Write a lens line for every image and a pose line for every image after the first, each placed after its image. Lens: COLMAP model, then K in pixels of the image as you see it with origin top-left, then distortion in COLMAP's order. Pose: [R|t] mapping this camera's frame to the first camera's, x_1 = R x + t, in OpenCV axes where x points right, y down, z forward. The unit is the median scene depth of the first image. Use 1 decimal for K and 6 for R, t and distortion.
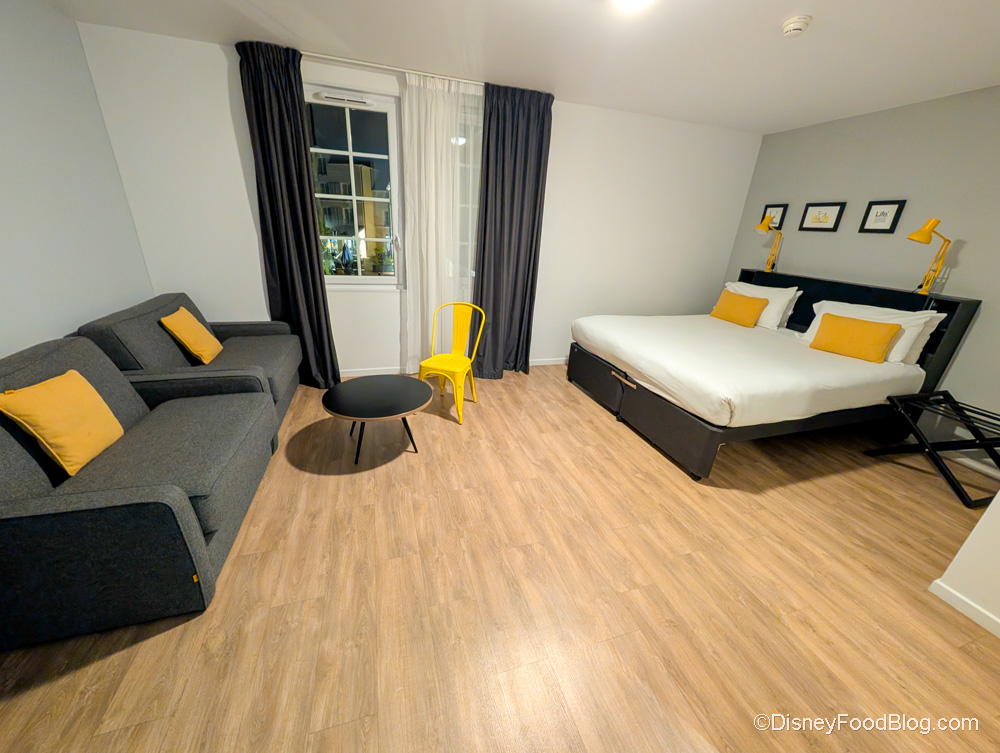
lens RADIAL K [[378.6, 0, 496.5], [0, 378.6, 368.0], [0, 0, 1]] dist [0.000565, 0.000750]
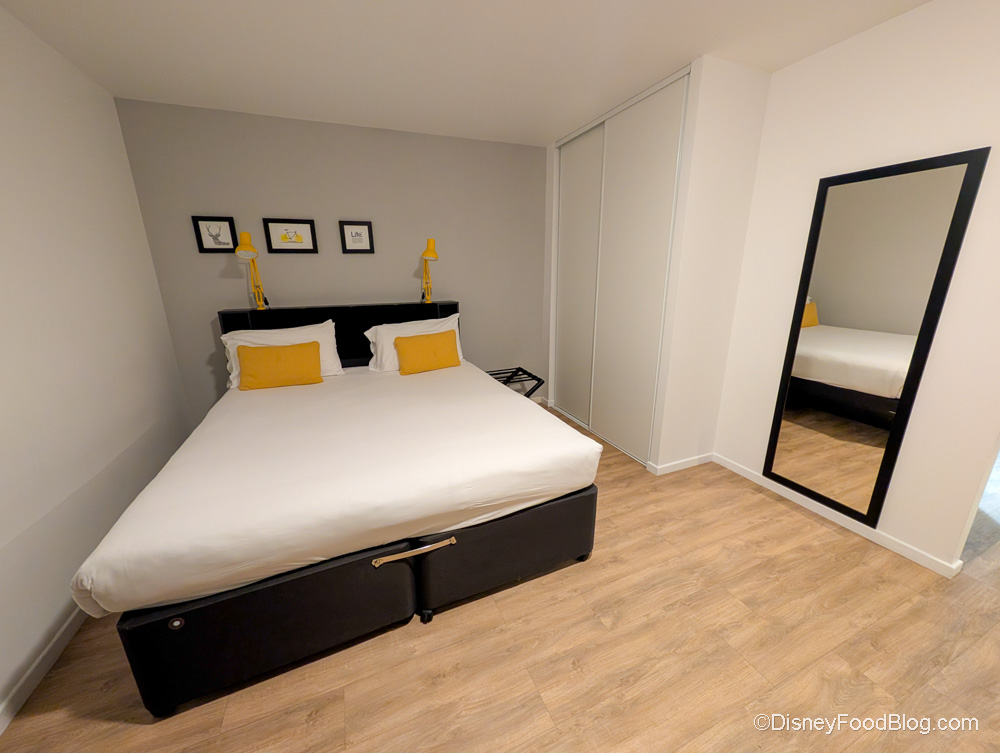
lens RADIAL K [[378.6, 0, 497.4], [0, 378.6, 372.1], [0, 0, 1]] dist [0.000565, 0.000750]
pose [[-0.099114, -0.310306, 0.945456, -0.080216], [0.360355, 0.874450, 0.324778, -0.352345], [-0.927535, 0.372890, 0.025150, 0.966218]]
